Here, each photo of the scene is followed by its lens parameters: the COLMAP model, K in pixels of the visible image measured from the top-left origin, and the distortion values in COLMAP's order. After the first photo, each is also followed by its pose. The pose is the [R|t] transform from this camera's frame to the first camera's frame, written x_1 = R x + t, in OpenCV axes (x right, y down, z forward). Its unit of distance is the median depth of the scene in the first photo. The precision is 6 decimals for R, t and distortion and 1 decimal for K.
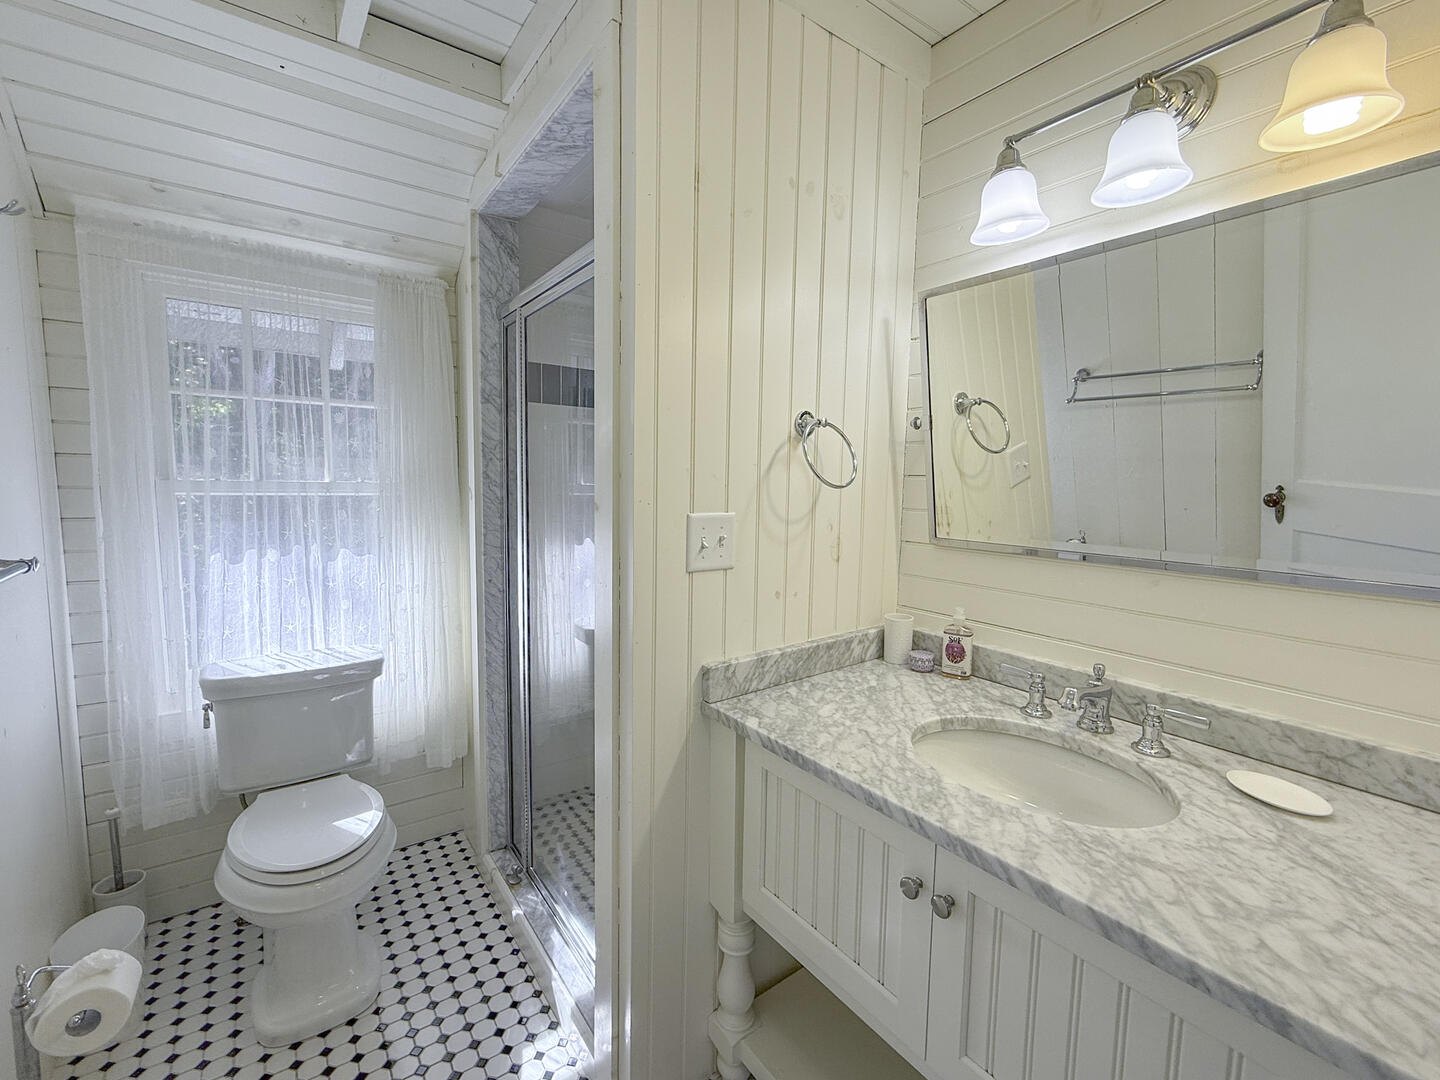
lens RADIAL K [[588.7, 0, 725.6], [0, 588.7, 539.2], [0, 0, 1]] dist [0.002964, -0.000072]
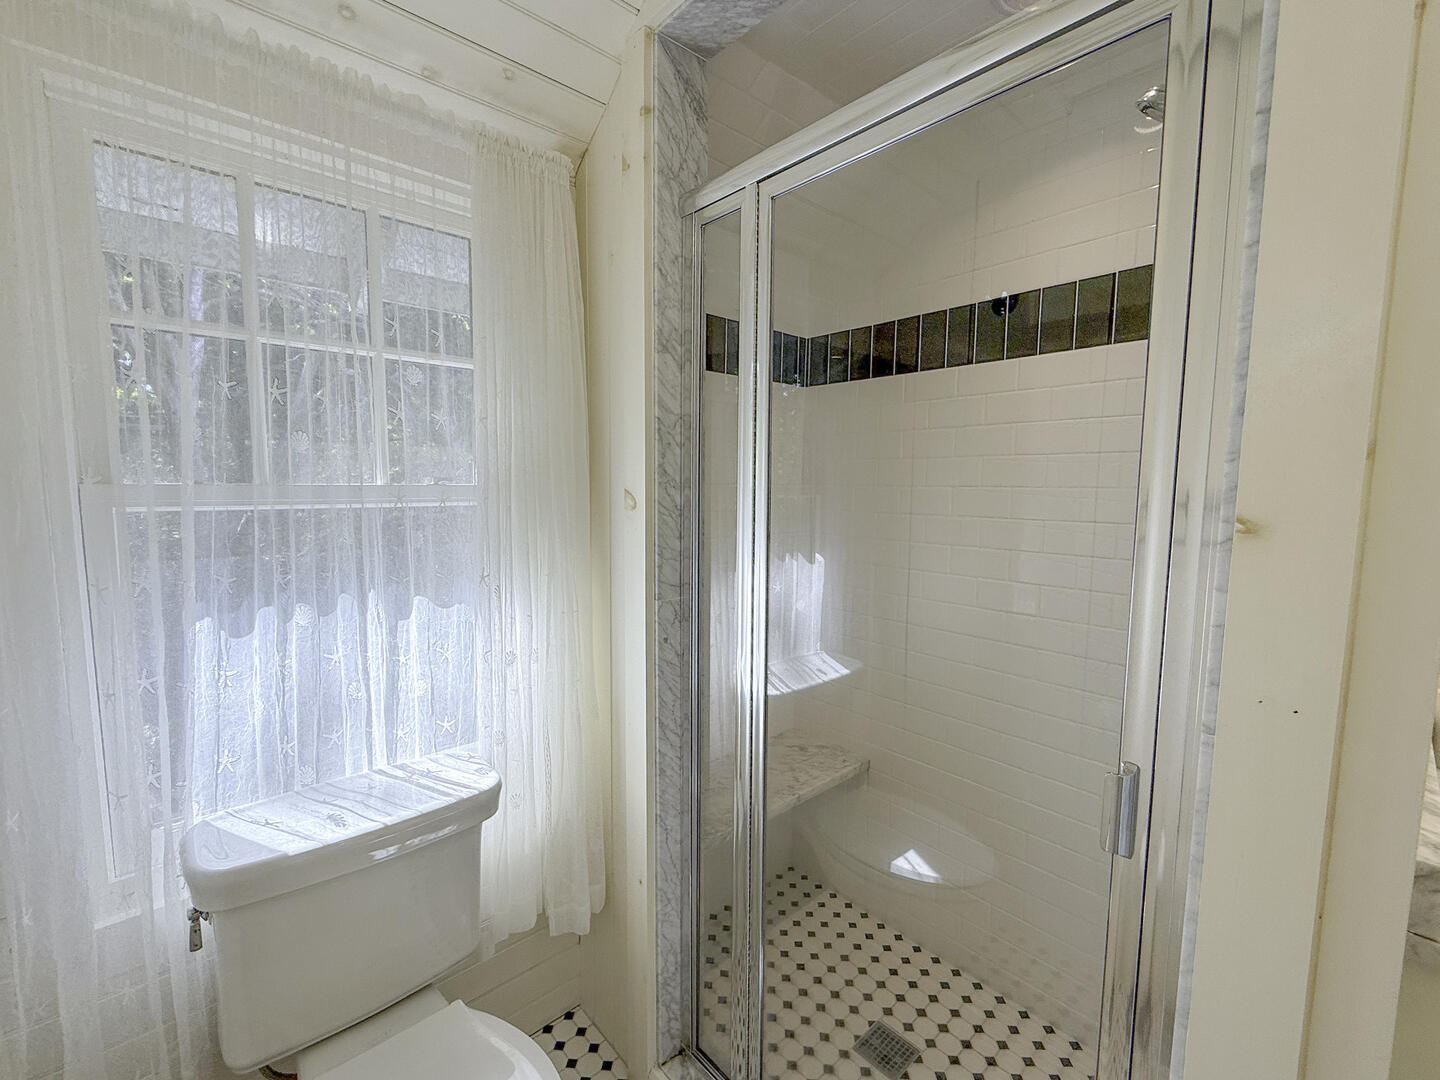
lens RADIAL K [[588.7, 0, 714.5], [0, 588.7, 535.0], [0, 0, 1]] dist [0.002964, -0.000072]
pose [[0.994734, -0.021966, 0.100106, -0.426110], [0.022108, 0.999756, -0.000304, -0.040752], [-0.100075, 0.002516, 0.994977, 0.392152]]
